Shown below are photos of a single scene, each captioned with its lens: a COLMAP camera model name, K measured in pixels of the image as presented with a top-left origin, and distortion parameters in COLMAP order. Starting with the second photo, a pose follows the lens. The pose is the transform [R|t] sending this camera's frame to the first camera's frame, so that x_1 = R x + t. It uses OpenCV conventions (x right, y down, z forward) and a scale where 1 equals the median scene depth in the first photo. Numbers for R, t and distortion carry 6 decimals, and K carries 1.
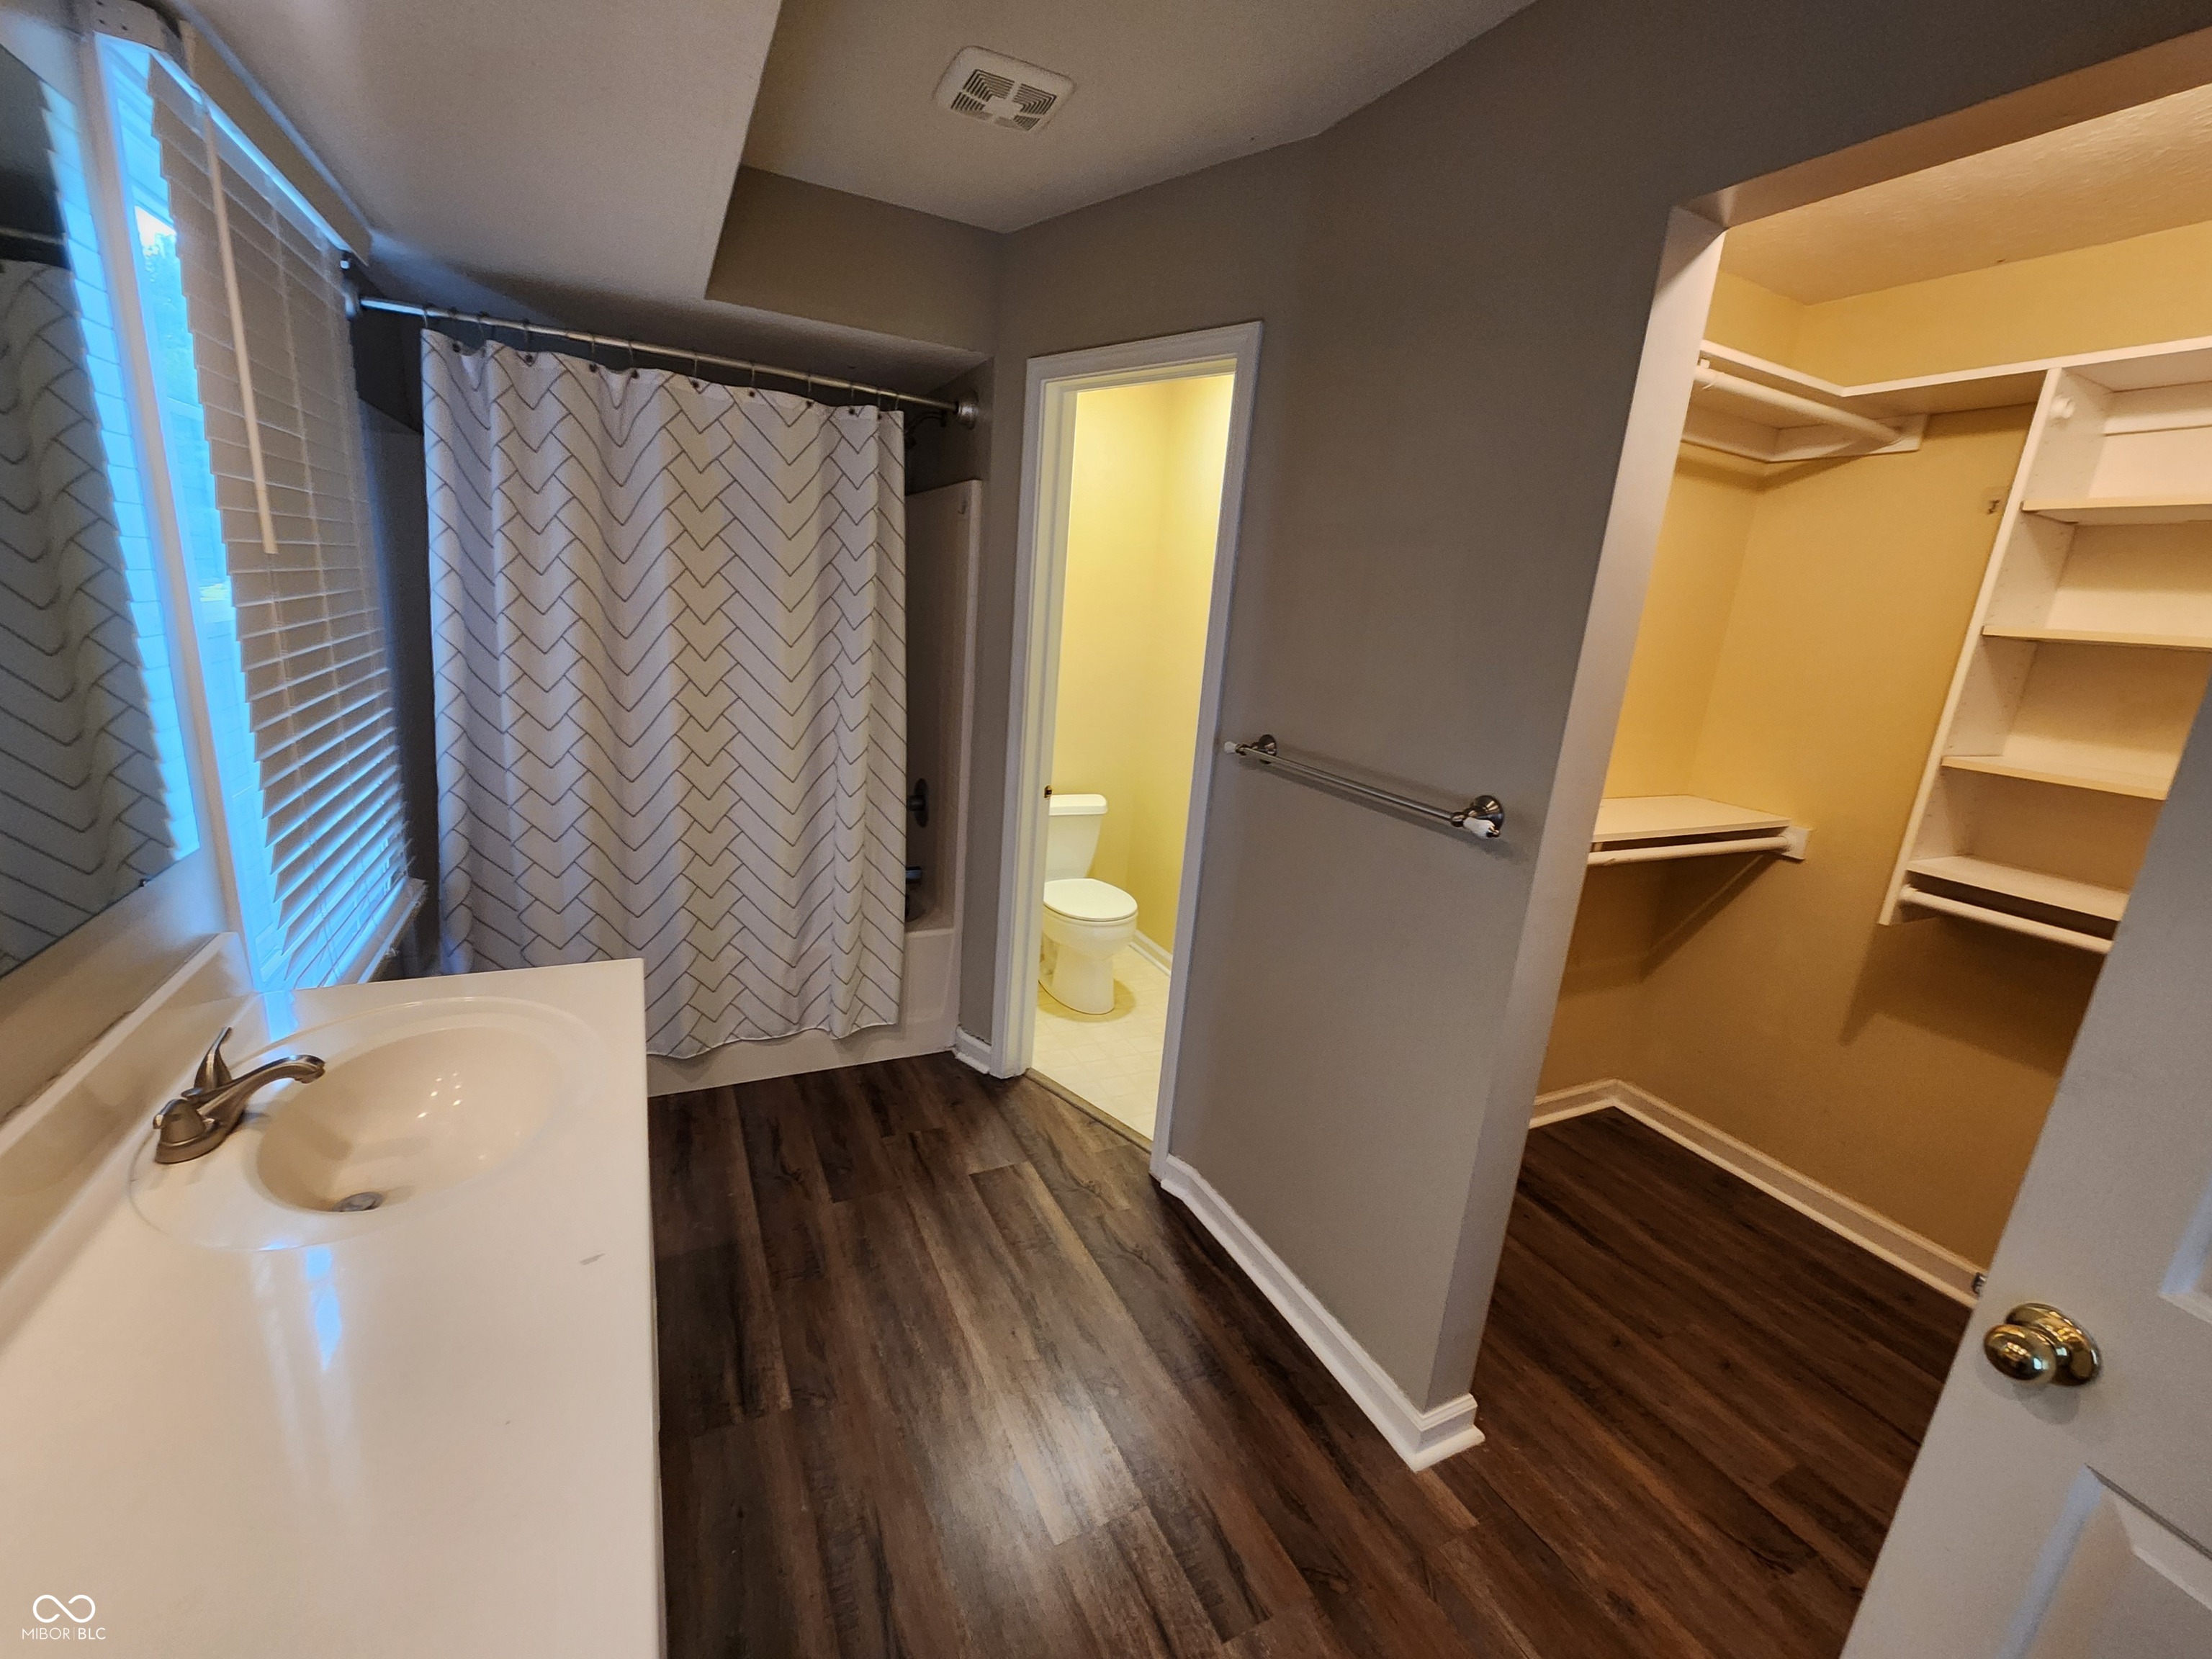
lens RADIAL K [[903.1, 0, 1104.9], [0, 903.1, 830.5], [0, 0, 1]] dist [-0.000857, -0.001071]
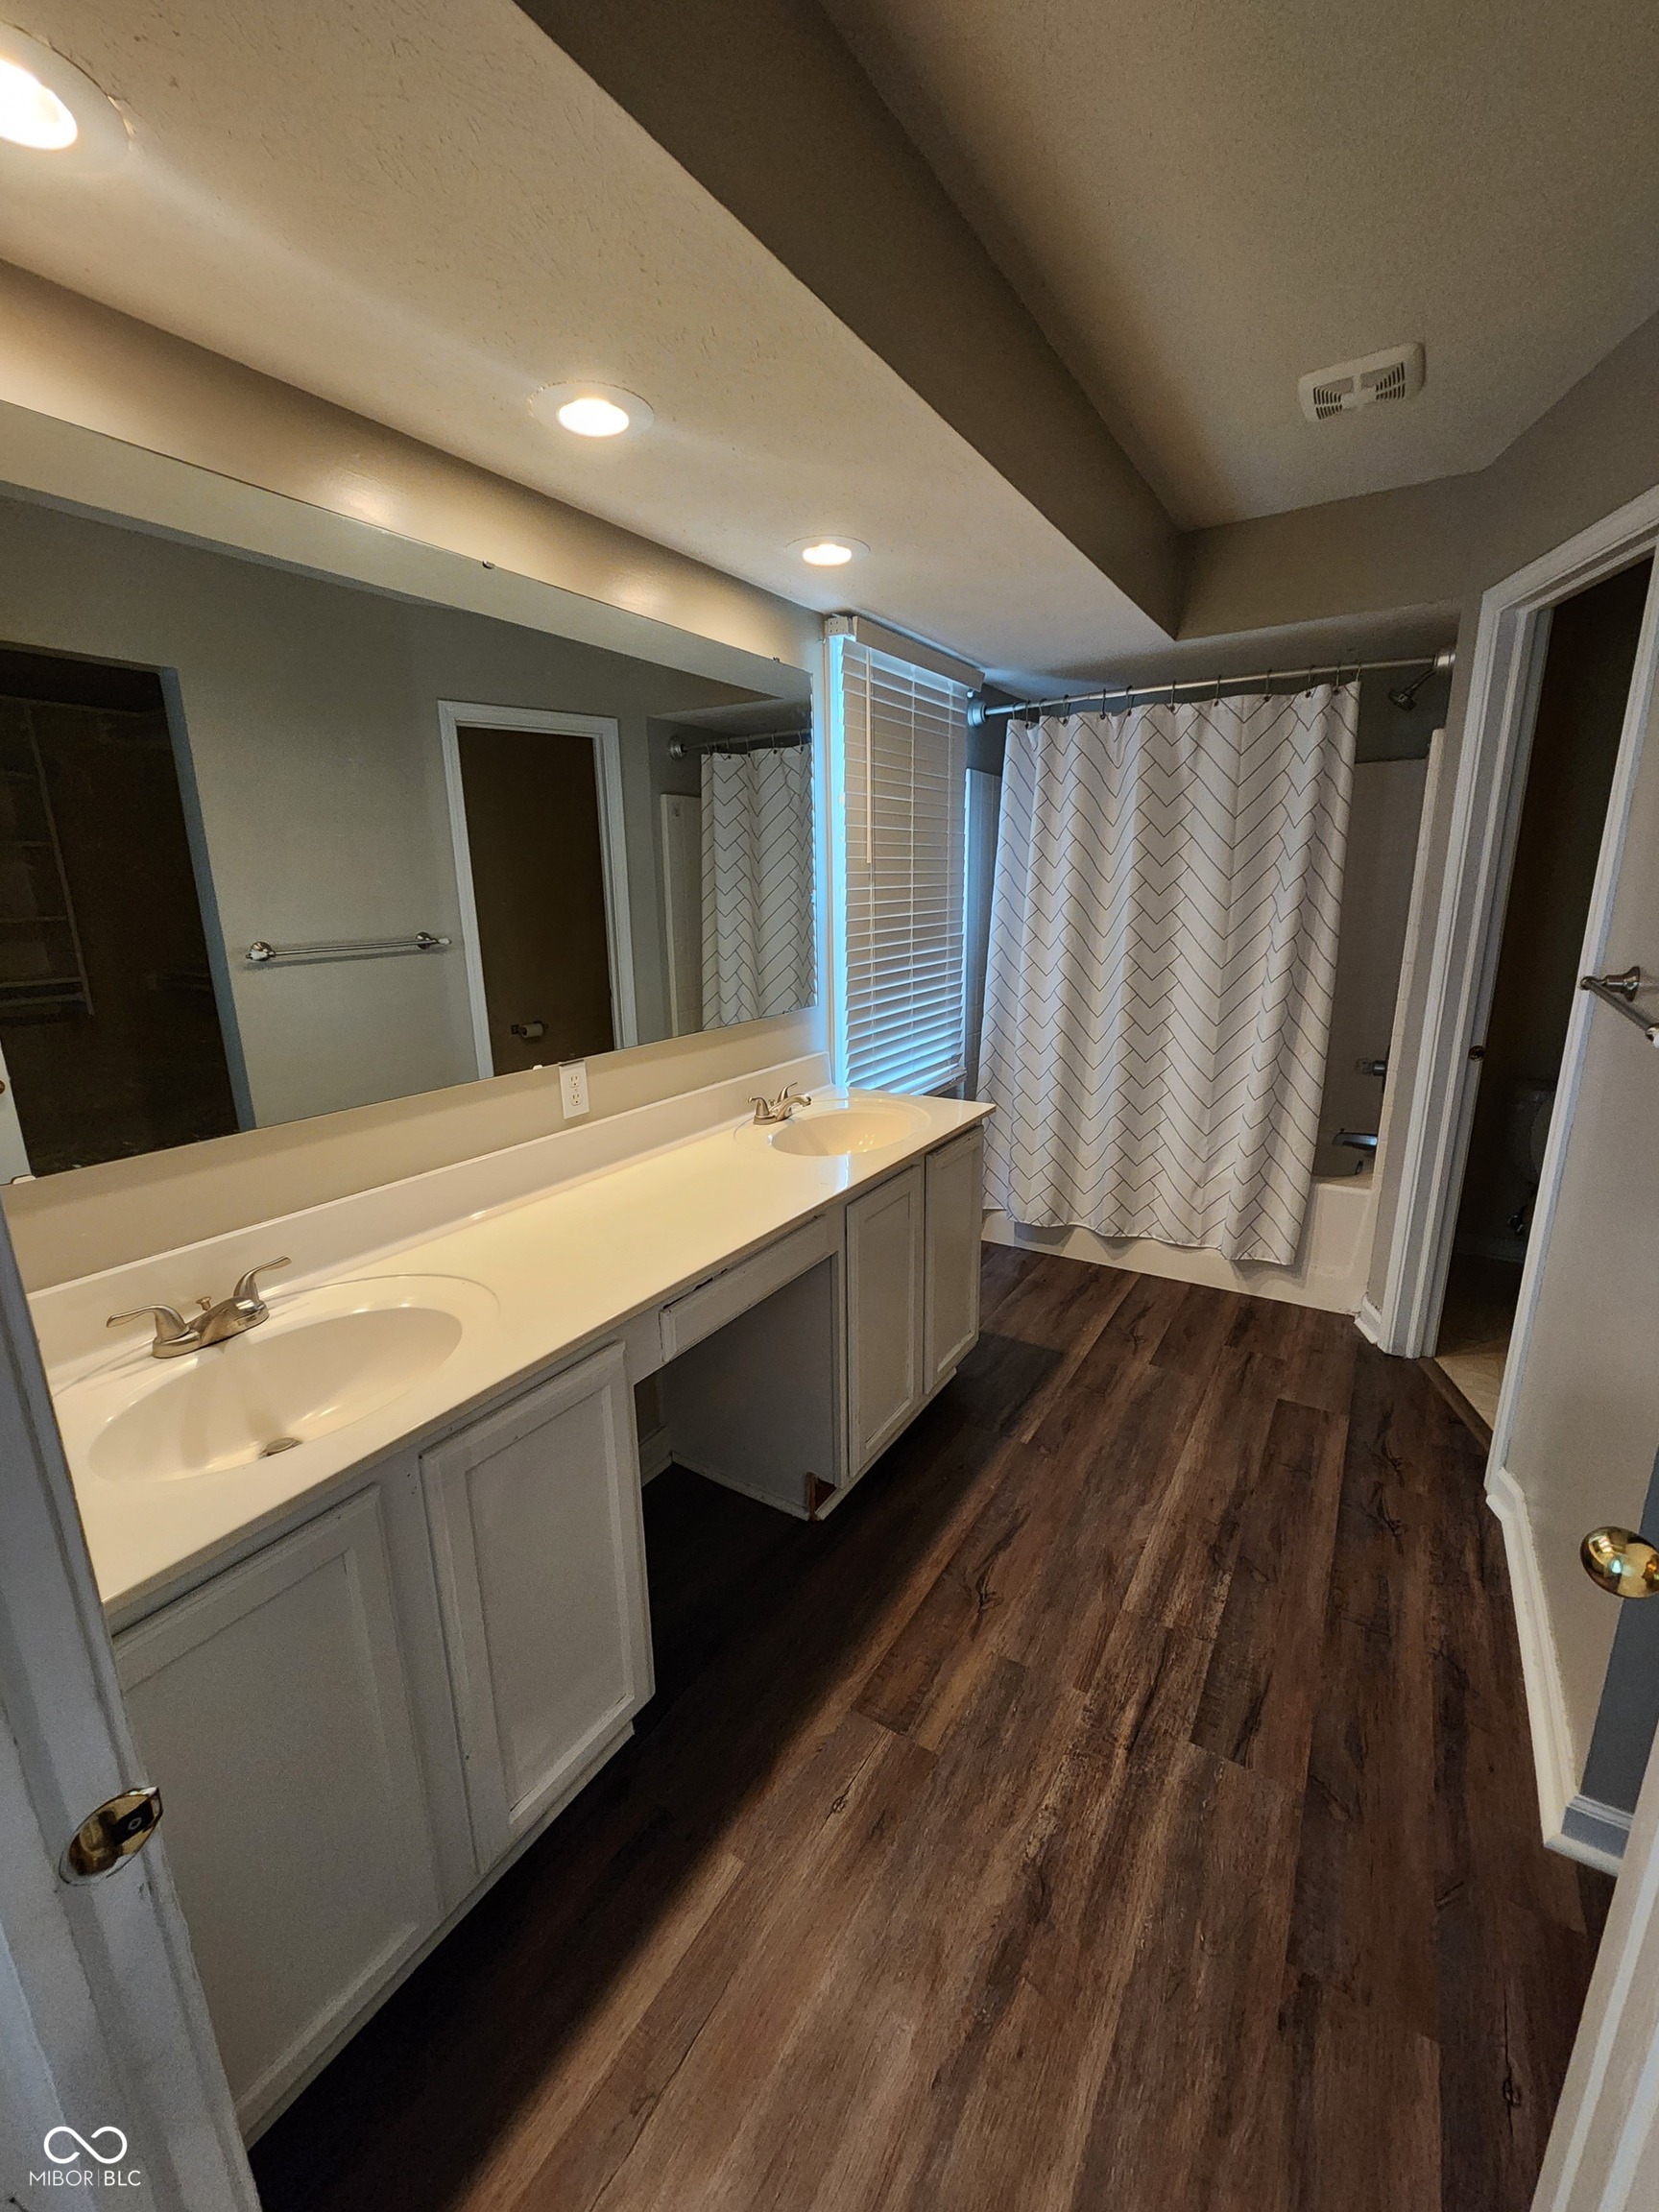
lens RADIAL K [[903.1, 0, 829.1], [0, 903.1, 1107.7], [0, 0, 1]] dist [-0.000857, -0.001071]
pose [[0.517128, 0.119151, -0.847574, 0.460487], [-0.156875, 0.986682, 0.042993, 0.091176], [0.841409, 0.110731, 0.528932, -0.032074]]
